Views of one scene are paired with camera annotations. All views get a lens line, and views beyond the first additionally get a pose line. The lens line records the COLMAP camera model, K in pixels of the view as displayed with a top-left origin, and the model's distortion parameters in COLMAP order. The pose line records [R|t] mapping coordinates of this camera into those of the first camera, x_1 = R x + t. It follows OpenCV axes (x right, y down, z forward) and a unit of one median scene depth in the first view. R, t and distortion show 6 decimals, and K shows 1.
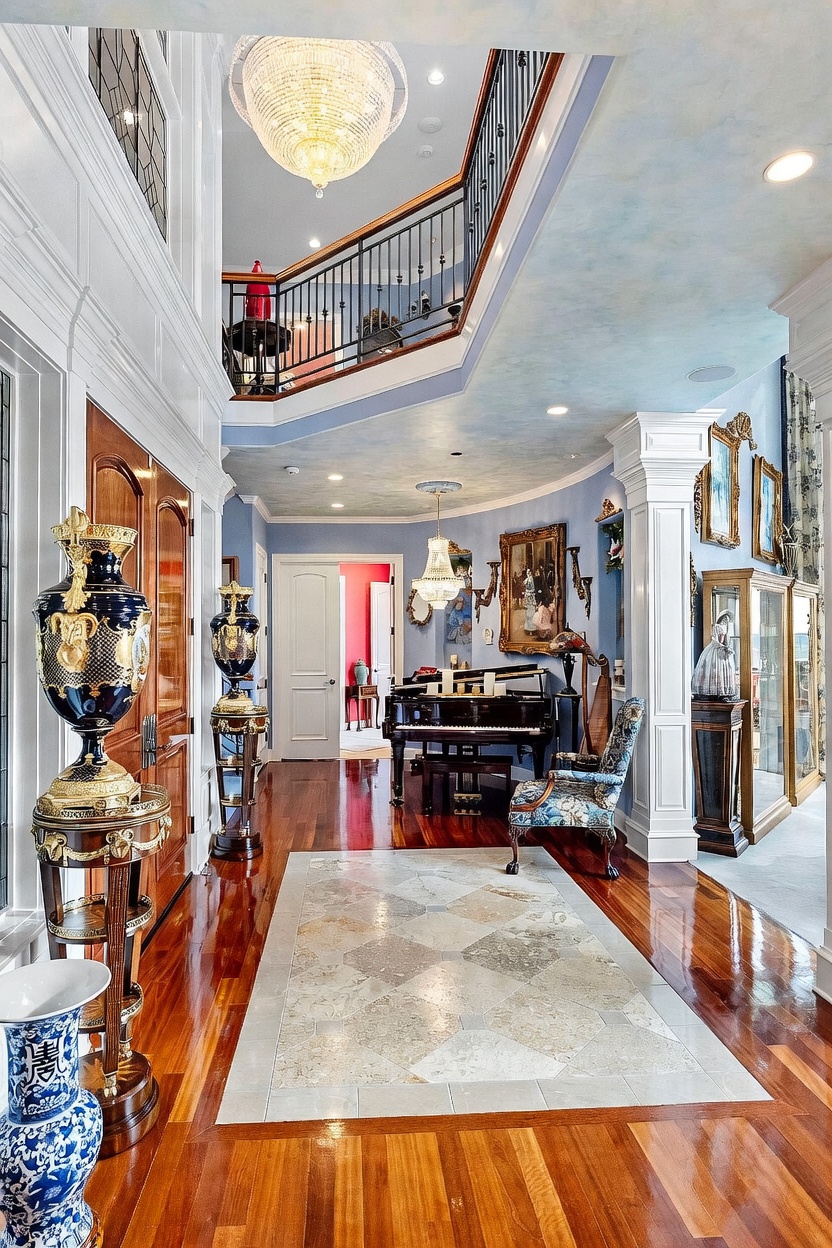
lens RADIAL K [[680.0, 0, 402.6], [0, 680.0, 630.6], [0, 0, 1]] dist [-0.005242, 0.000533]
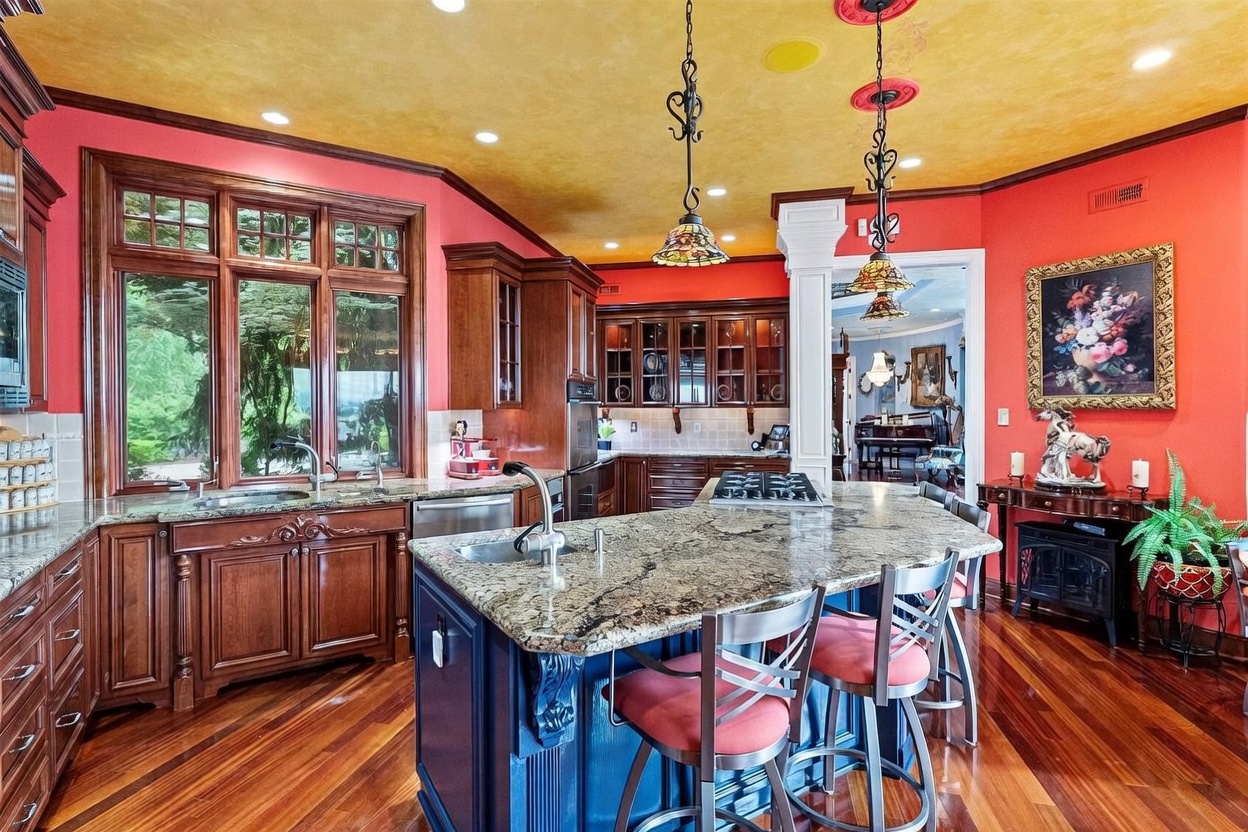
lens RADIAL K [[608.7, 0, 625.0], [0, 608.7, 406.8], [0, 0, 1]] dist [-0.004775, -0.000020]
pose [[0.955541, 0.003166, -0.294841, -0.171658], [-0.001196, 0.999976, 0.006862, 0.025484], [0.294855, -0.006204, 0.955522, -1.233649]]
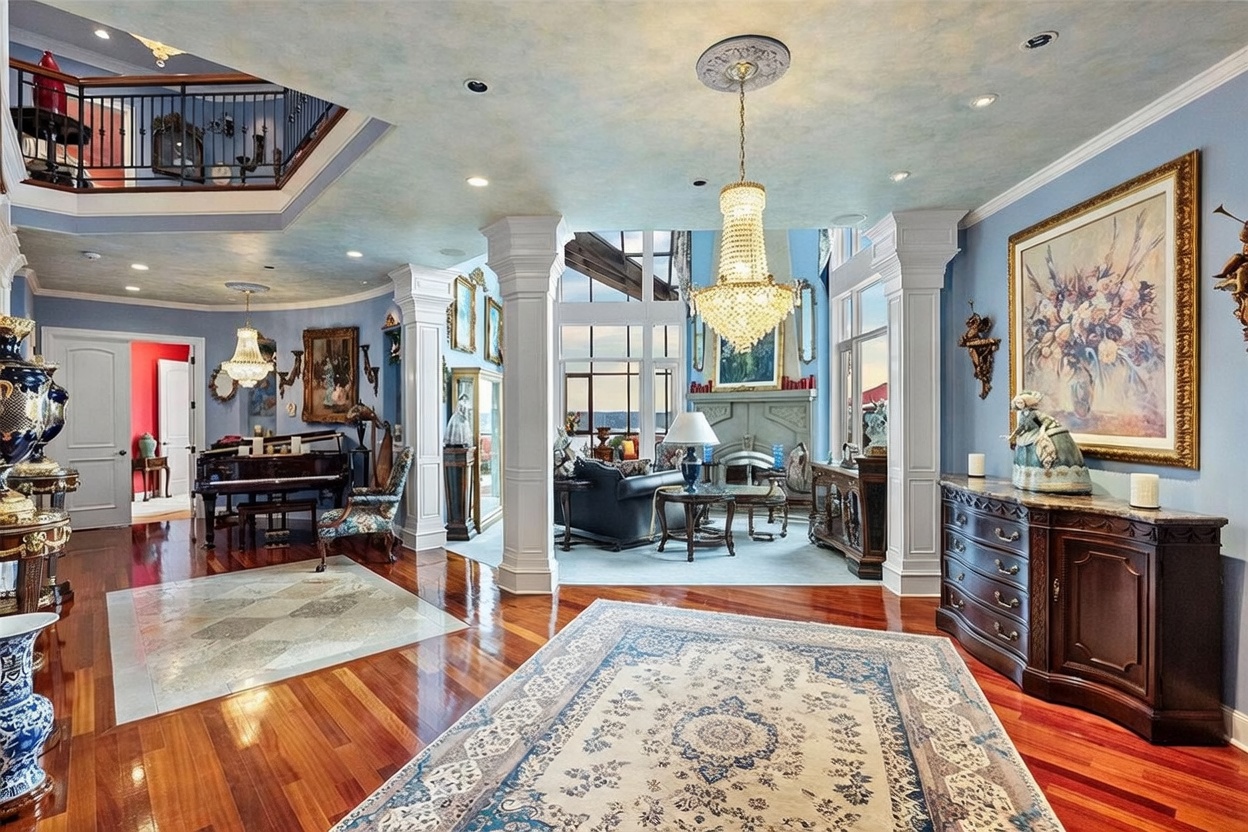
lens RADIAL K [[559.5, 0, 619.4], [0, 559.5, 414.8], [0, 0, 1]] dist [-0.009788, 0.002843]
pose [[0.777412, -0.001249, 0.628991, -0.069079], [-0.003632, 0.999972, 0.006475, 0.011816], [-0.628982, -0.007318, 0.777386, -0.241795]]
